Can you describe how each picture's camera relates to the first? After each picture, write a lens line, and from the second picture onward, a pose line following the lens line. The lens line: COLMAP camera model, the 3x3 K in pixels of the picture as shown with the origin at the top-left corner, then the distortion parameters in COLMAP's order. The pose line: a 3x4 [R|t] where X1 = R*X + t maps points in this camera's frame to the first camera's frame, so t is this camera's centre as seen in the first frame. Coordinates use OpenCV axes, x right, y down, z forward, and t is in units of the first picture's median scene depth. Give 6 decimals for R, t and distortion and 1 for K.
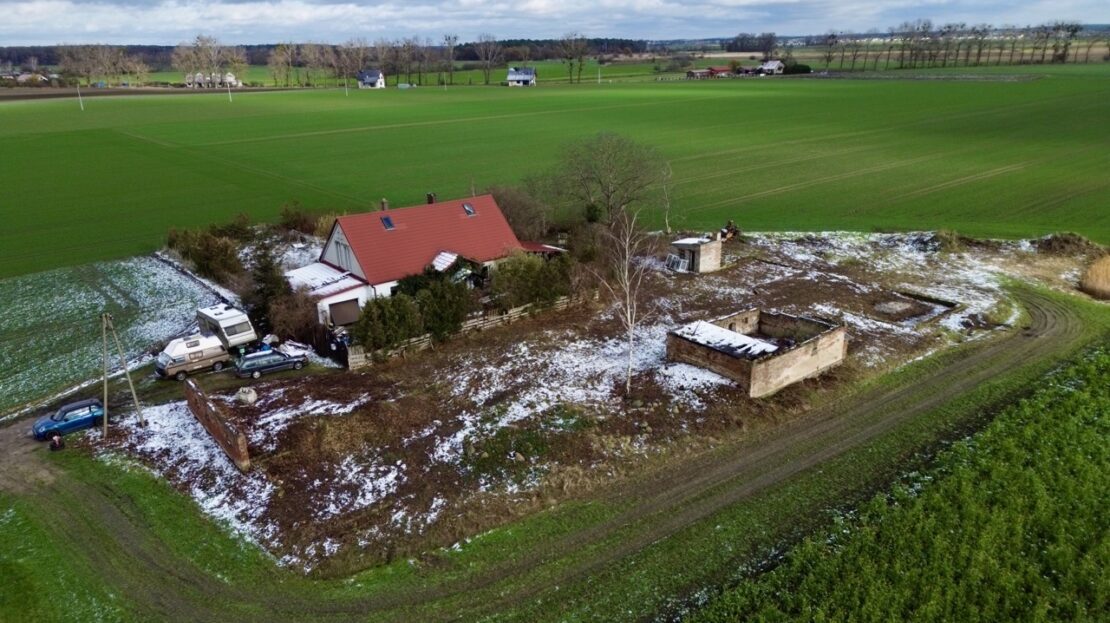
lens RADIAL K [[768.0, 0, 550.6], [0, 768.0, 312.6], [0, 0, 1]] dist [0.086280, -0.088007]
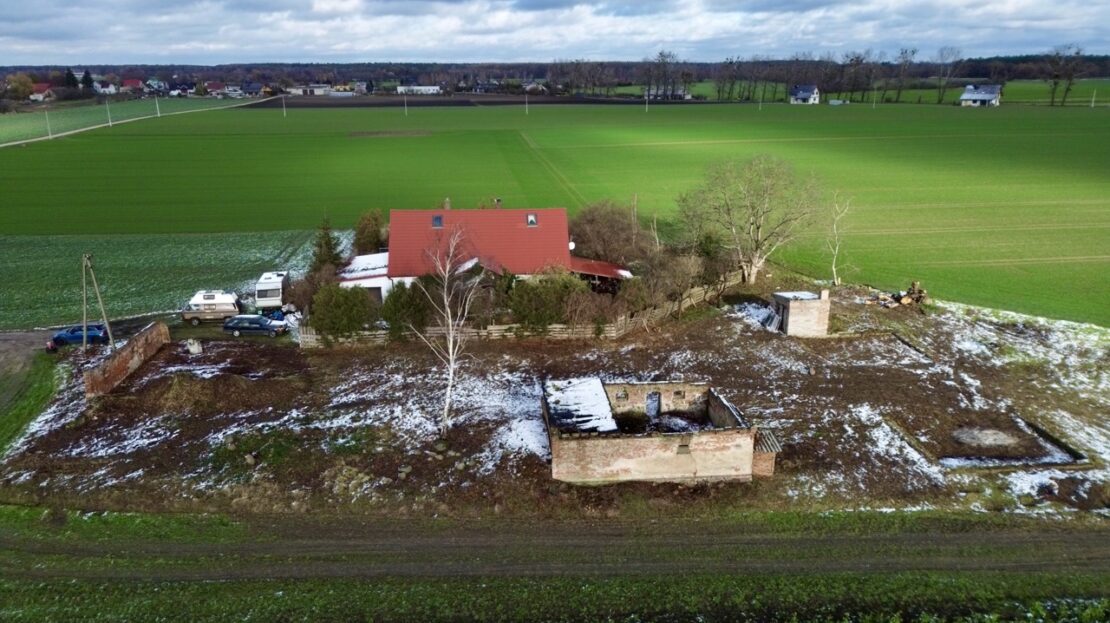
lens RADIAL K [[768.0, 0, 550.6], [0, 768.0, 312.6], [0, 0, 1]] dist [0.086280, -0.088007]
pose [[0.825681, 0.185981, -0.532600, 0.504174], [-0.196035, 0.979851, 0.038248, -0.069666], [0.528981, 0.072828, 0.845503, 0.236853]]
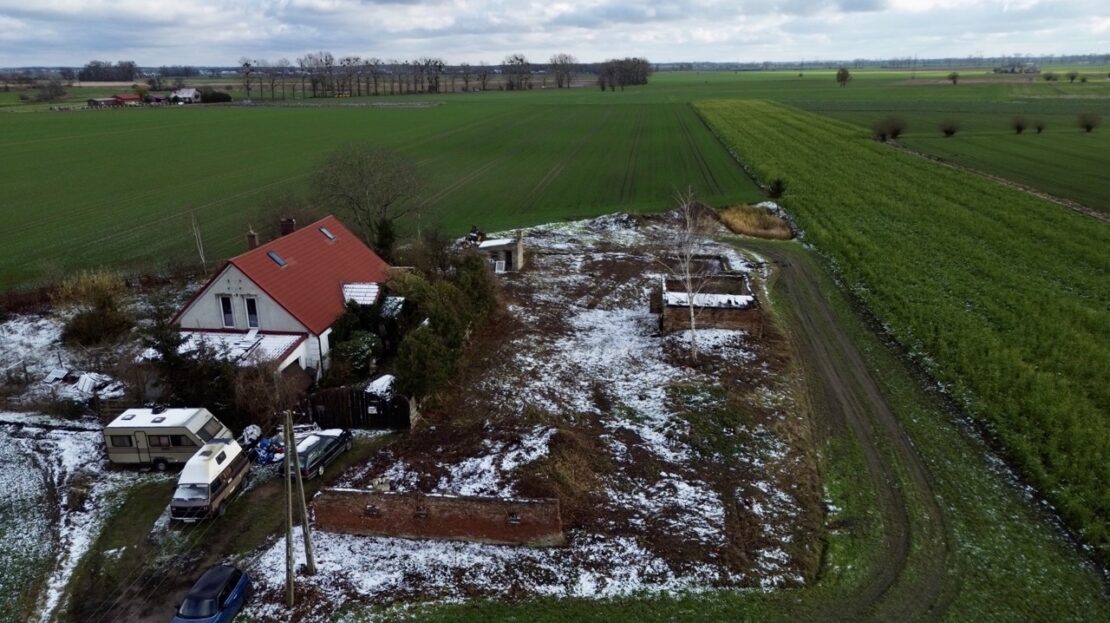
lens RADIAL K [[768.0, 0, 550.6], [0, 768.0, 312.6], [0, 0, 1]] dist [0.086280, -0.088007]
pose [[0.724682, -0.195798, 0.660681, -0.567716], [0.221239, 0.974133, 0.046021, -0.041913], [-0.652602, 0.112818, 0.749255, 0.253857]]
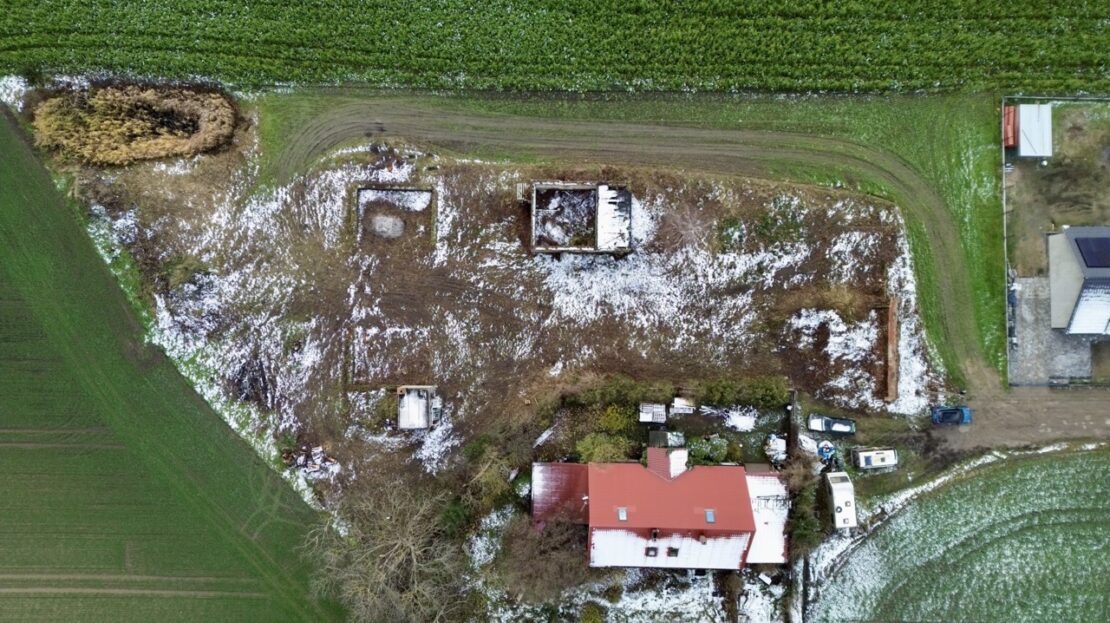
lens RADIAL K [[768.0, 0, 550.6], [0, 768.0, 312.6], [0, 0, 1]] dist [0.086280, -0.088007]
pose [[-0.766300, -0.641612, 0.033439, 0.120470], [0.224580, -0.218733, 0.949589, -1.225856], [-0.601953, 0.735180, 0.311709, 0.605740]]
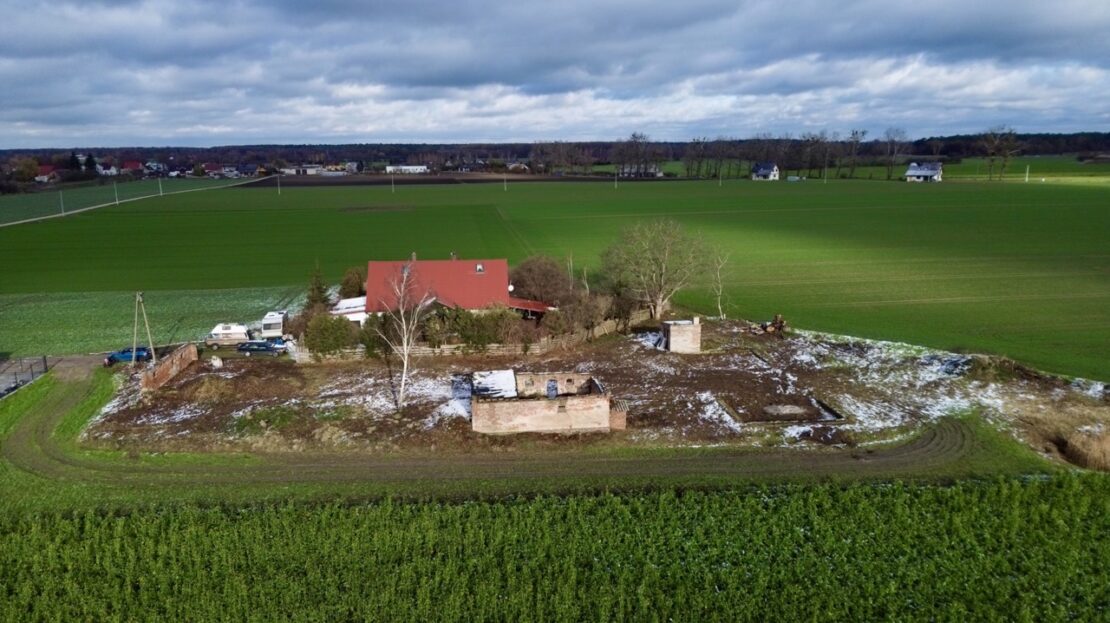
lens RADIAL K [[768.0, 0, 550.6], [0, 768.0, 312.6], [0, 0, 1]] dist [0.086280, -0.088007]
pose [[0.834793, 0.127177, -0.535673, 0.744911], [-0.186458, 0.980765, -0.057727, -0.016255], [0.518028, 0.148071, 0.842450, 0.034977]]
